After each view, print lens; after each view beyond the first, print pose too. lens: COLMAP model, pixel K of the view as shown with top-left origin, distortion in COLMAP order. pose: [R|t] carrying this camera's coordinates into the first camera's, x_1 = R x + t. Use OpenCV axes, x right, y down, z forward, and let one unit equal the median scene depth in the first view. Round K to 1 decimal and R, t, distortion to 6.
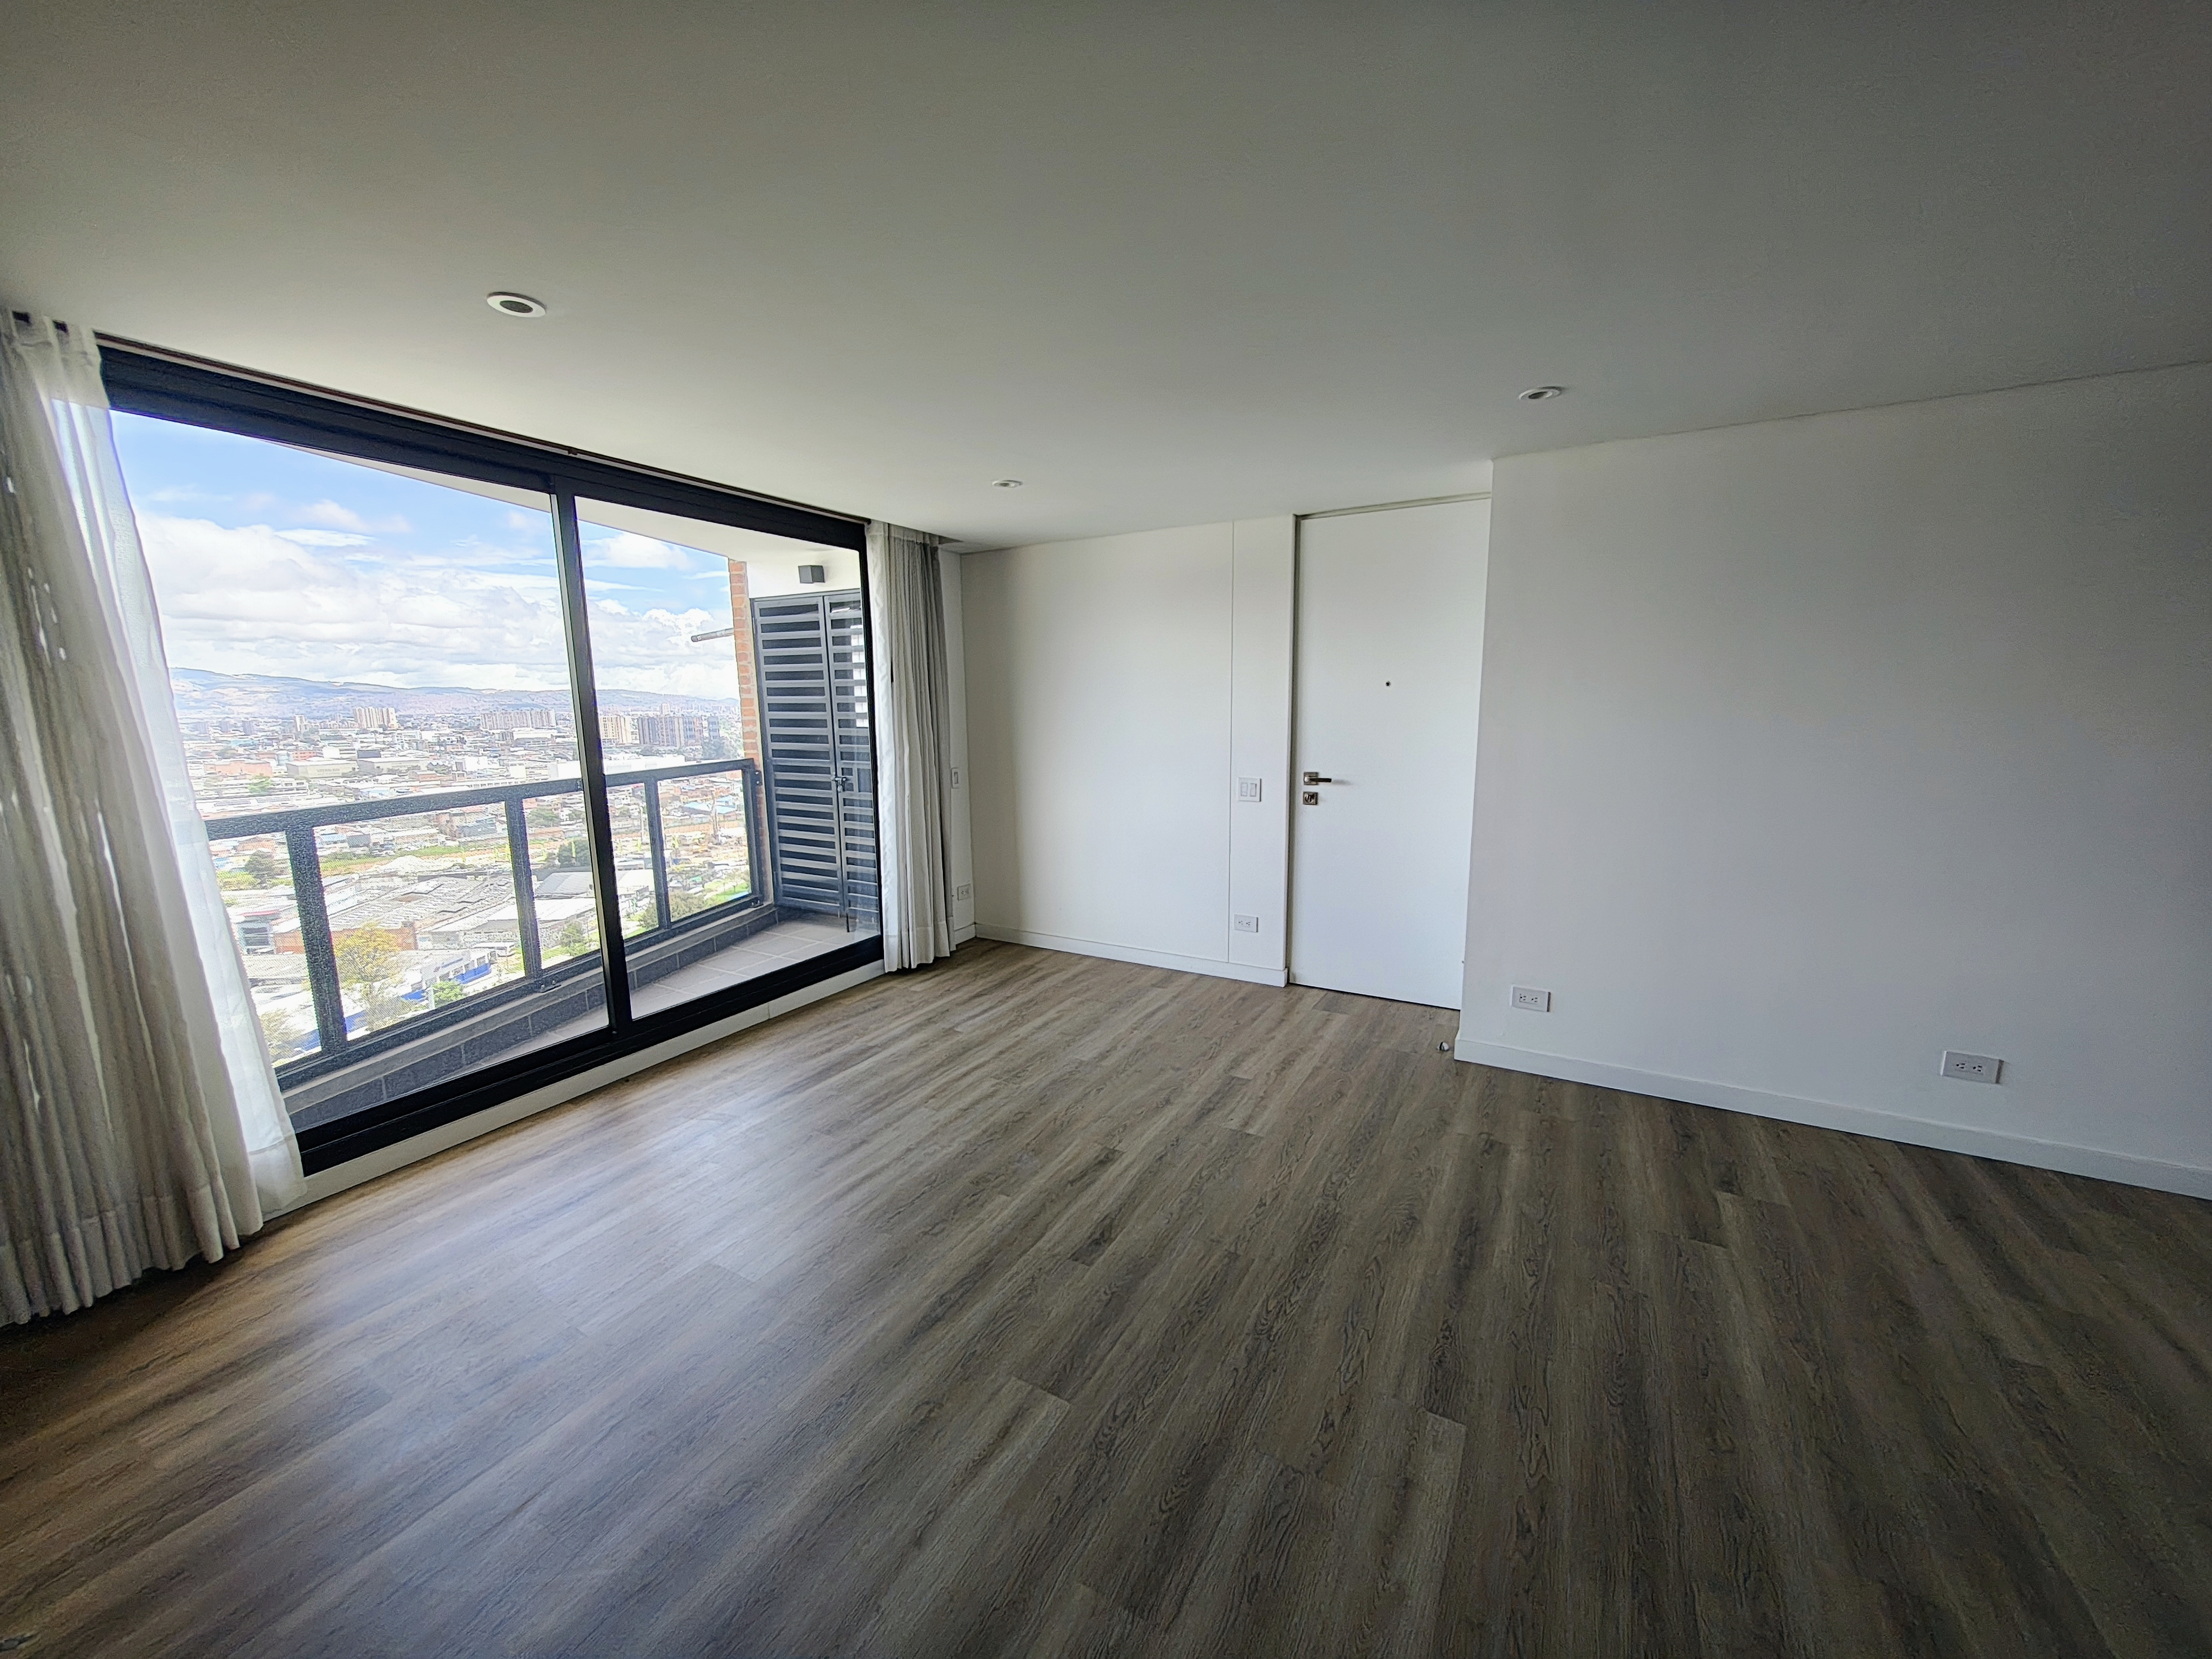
lens RADIAL K [[829.5, 0, 1106.8], [0, 829.5, 834.3], [0, 0, 1]] dist [-0.001282, -0.000609]
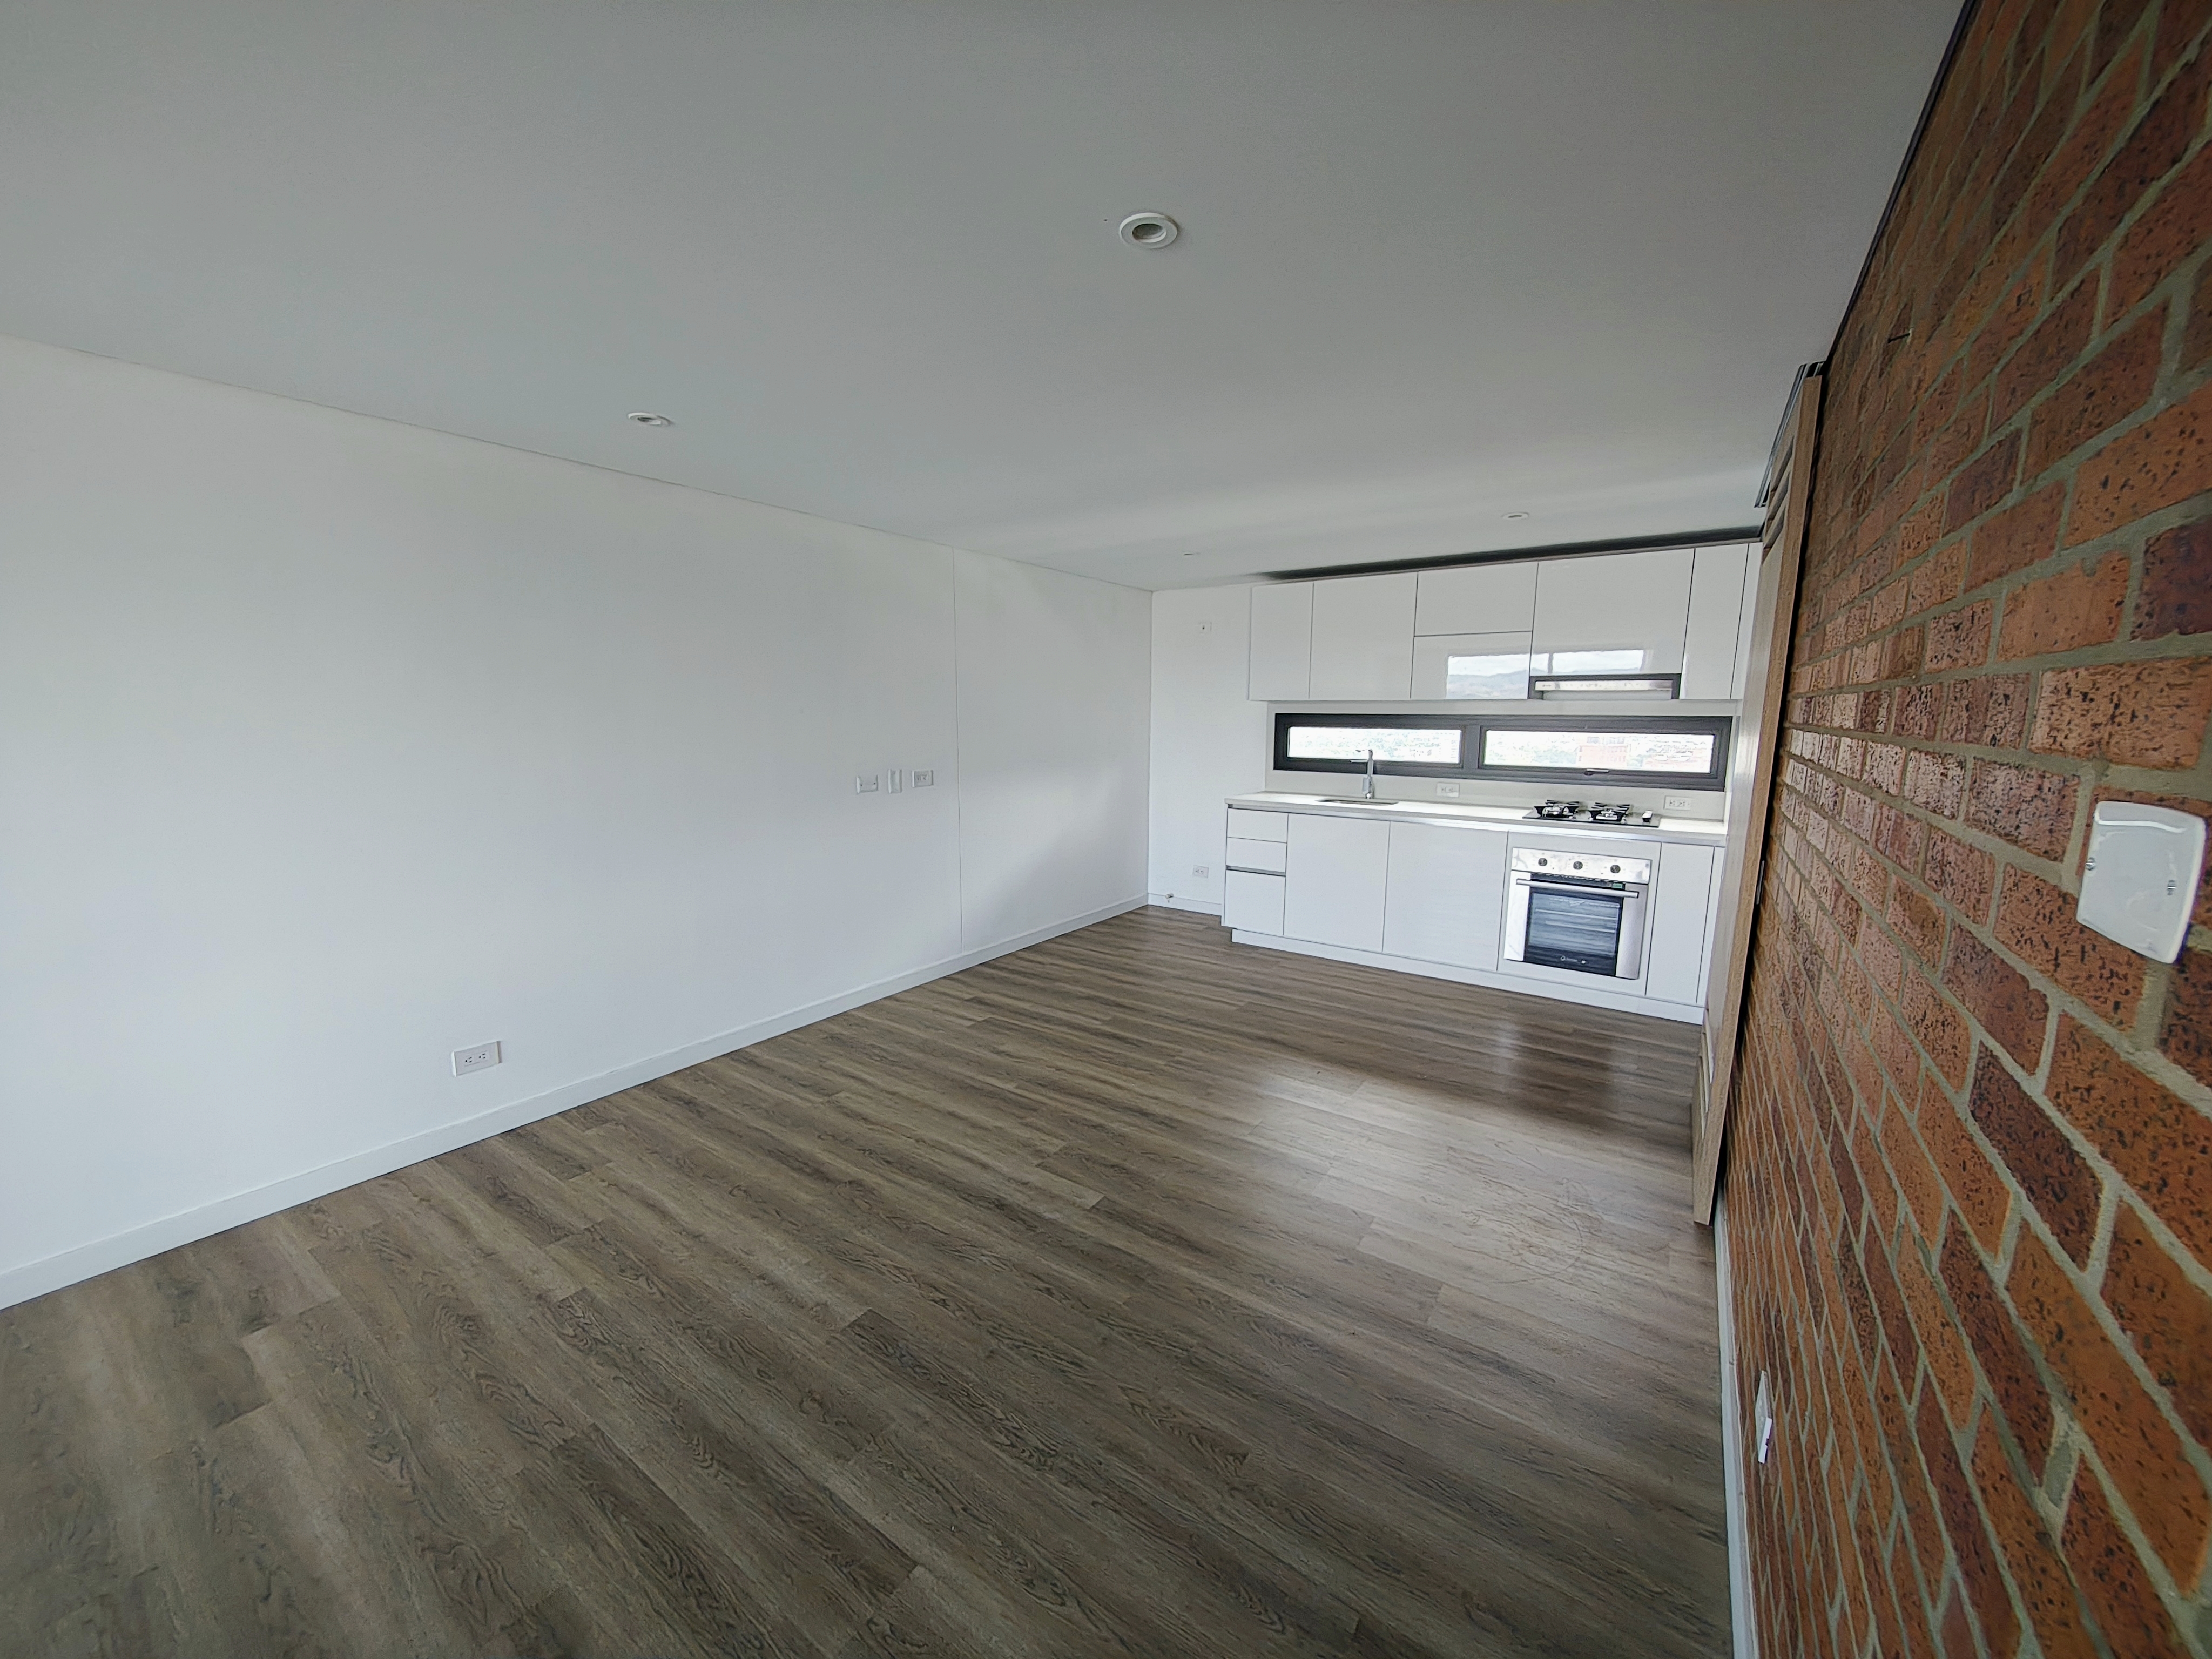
lens RADIAL K [[831.6, 0, 1111.8], [0, 831.6, 833.8], [0, 0, 1]] dist [-0.001795, -0.000073]
pose [[0.086132, -0.136132, 0.986939, 0.091139], [0.152338, 0.980771, 0.121986, -0.009639], [-0.984568, 0.139841, 0.105214, 0.035894]]
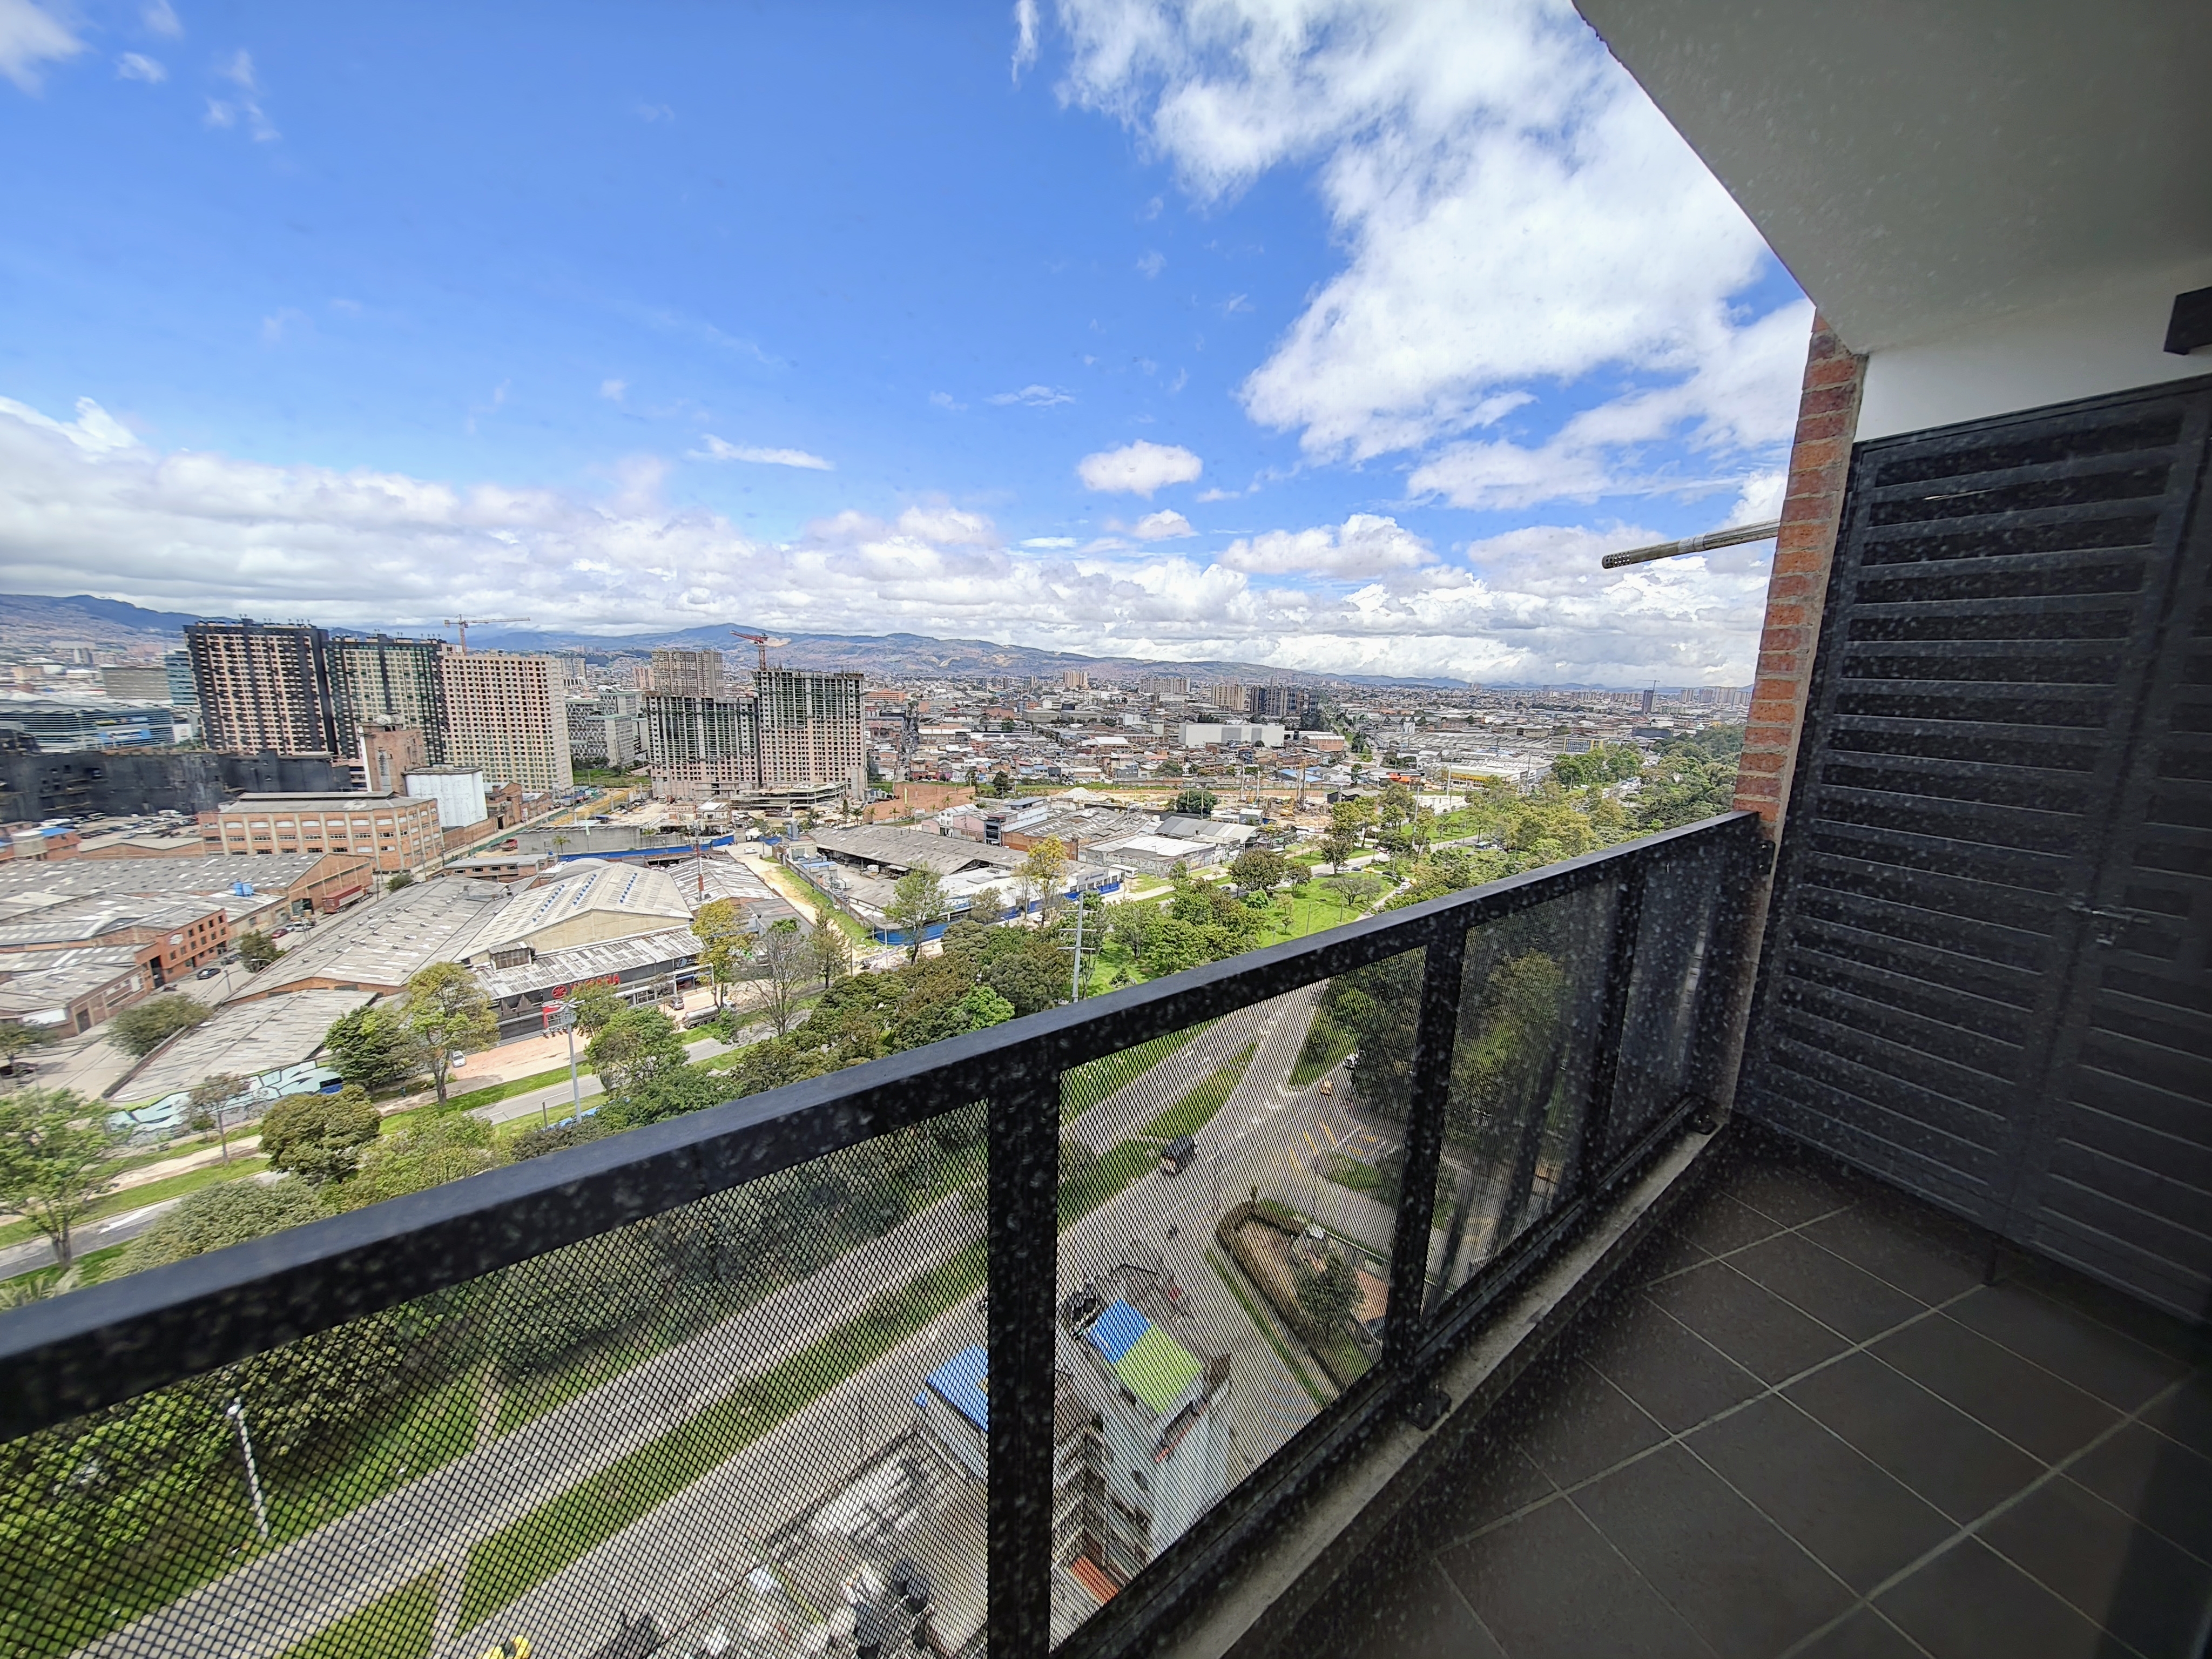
lens RADIAL K [[829.5, 0, 1106.8], [0, 829.5, 834.3], [0, 0, 1]] dist [-0.001282, -0.000609]
pose [[0.775664, 0.150557, -0.612925, -0.964528], [-0.134671, 0.988248, 0.072323, -0.147812], [0.616611, 0.026445, 0.786824, 0.963931]]
